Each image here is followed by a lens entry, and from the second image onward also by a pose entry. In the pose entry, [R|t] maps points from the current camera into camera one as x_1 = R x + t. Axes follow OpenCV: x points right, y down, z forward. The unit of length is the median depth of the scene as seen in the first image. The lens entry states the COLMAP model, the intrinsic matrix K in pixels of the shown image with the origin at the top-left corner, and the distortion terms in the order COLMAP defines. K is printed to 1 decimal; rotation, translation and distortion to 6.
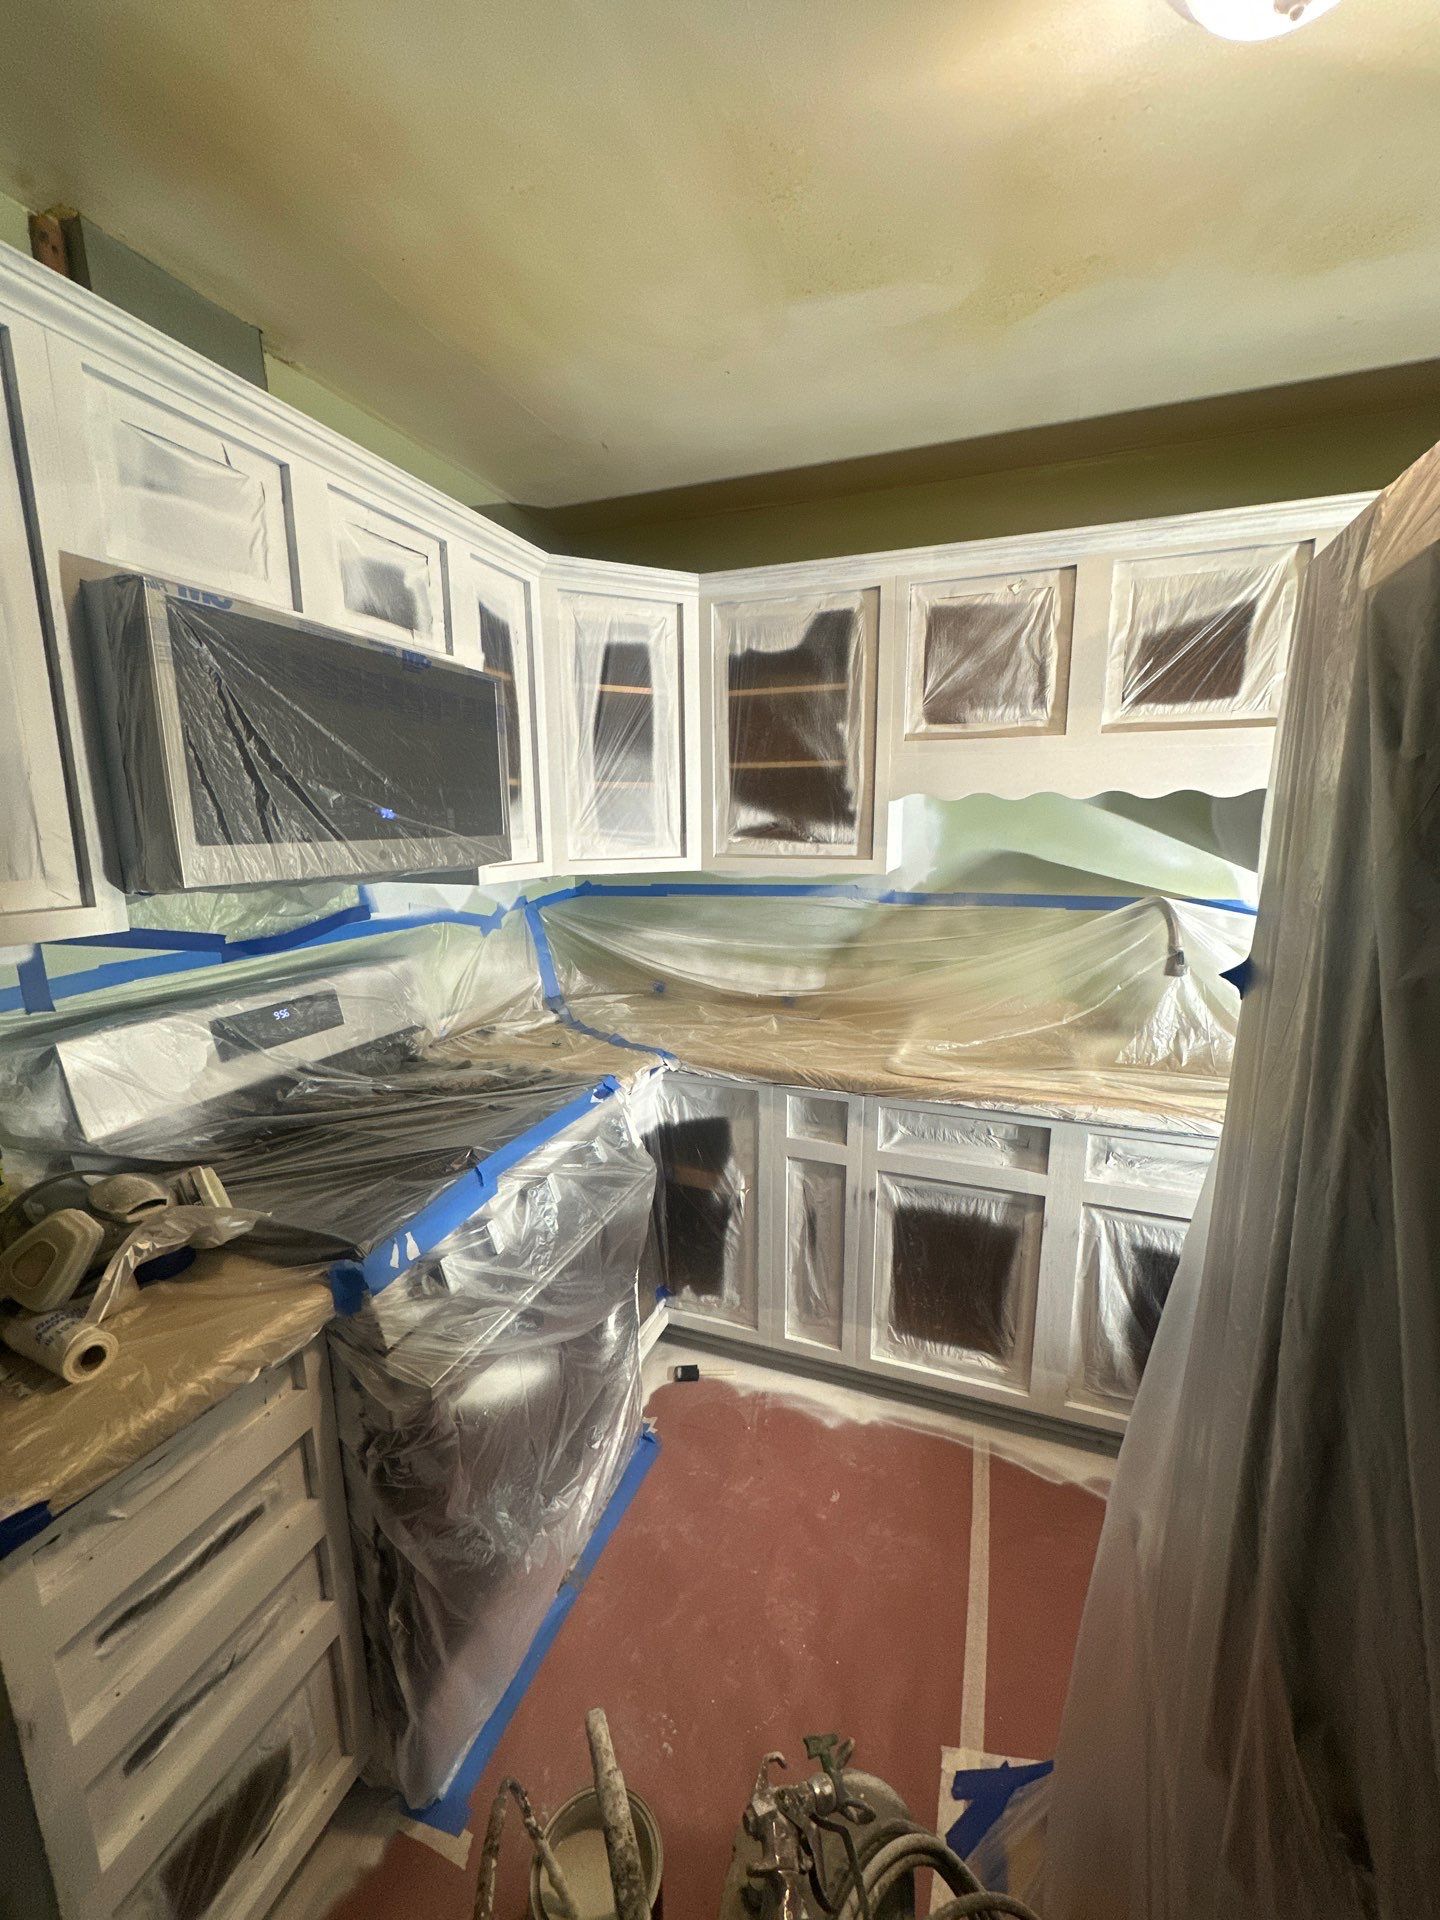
lens RADIAL K [[764.2, 0, 720.0], [0, 764.2, 960.0], [0, 0, 1]] dist [-0.001633, -0.000514]
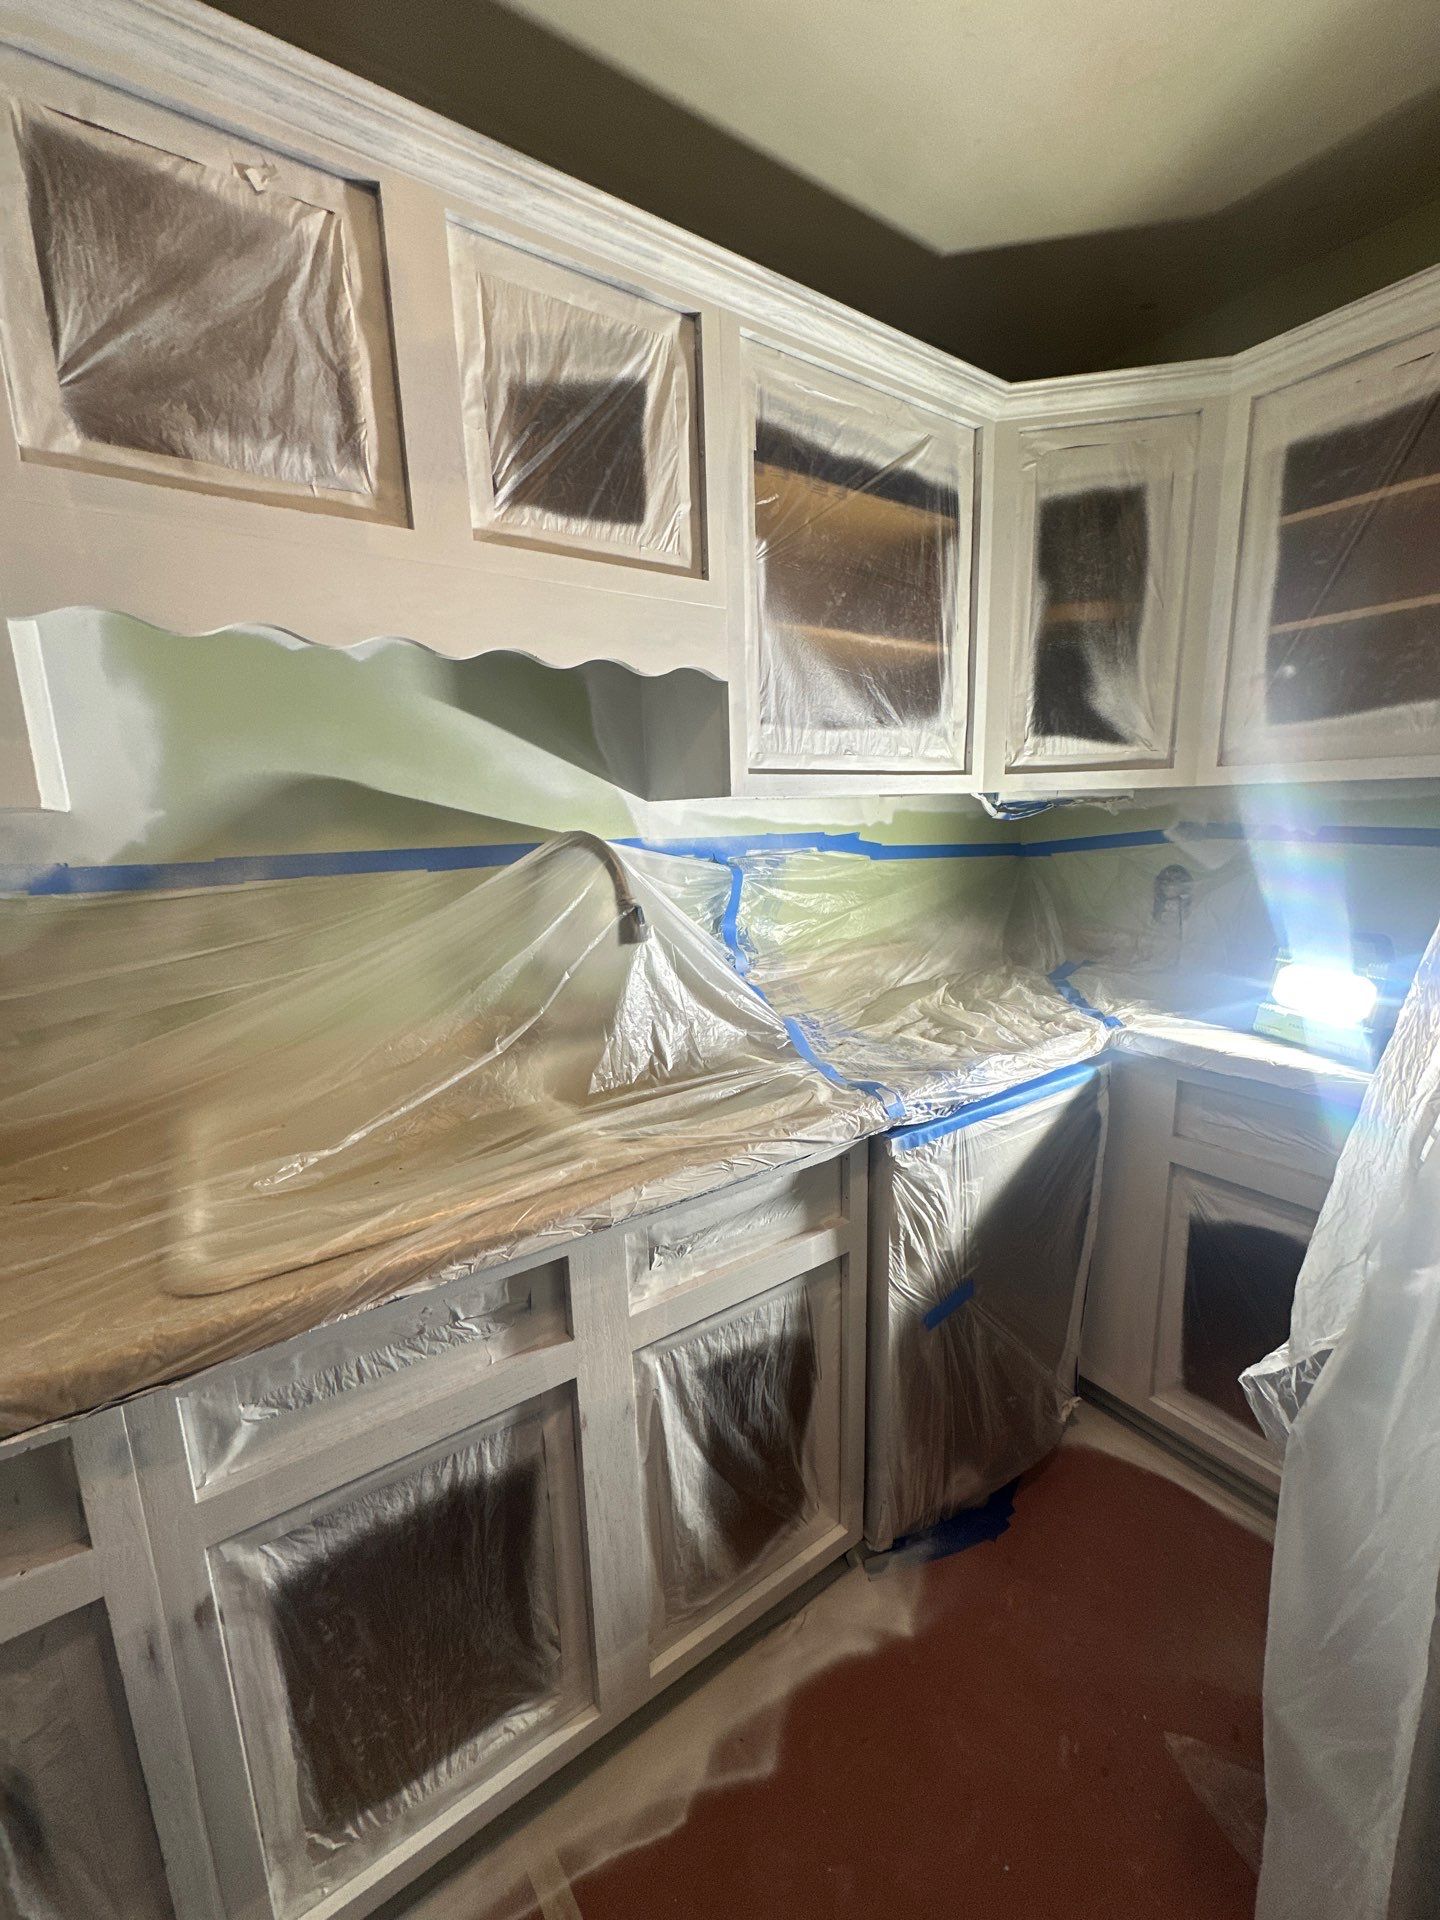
lens RADIAL K [[764.2, 0, 720.0], [0, 764.2, 960.0], [0, 0, 1]] dist [-0.001633, -0.000514]
pose [[0.564052, -0.166070, 0.808867, 0.089900], [0.174989, 0.981359, 0.079459, -0.004438], [-0.806985, 0.096724, 0.582598, 0.535908]]
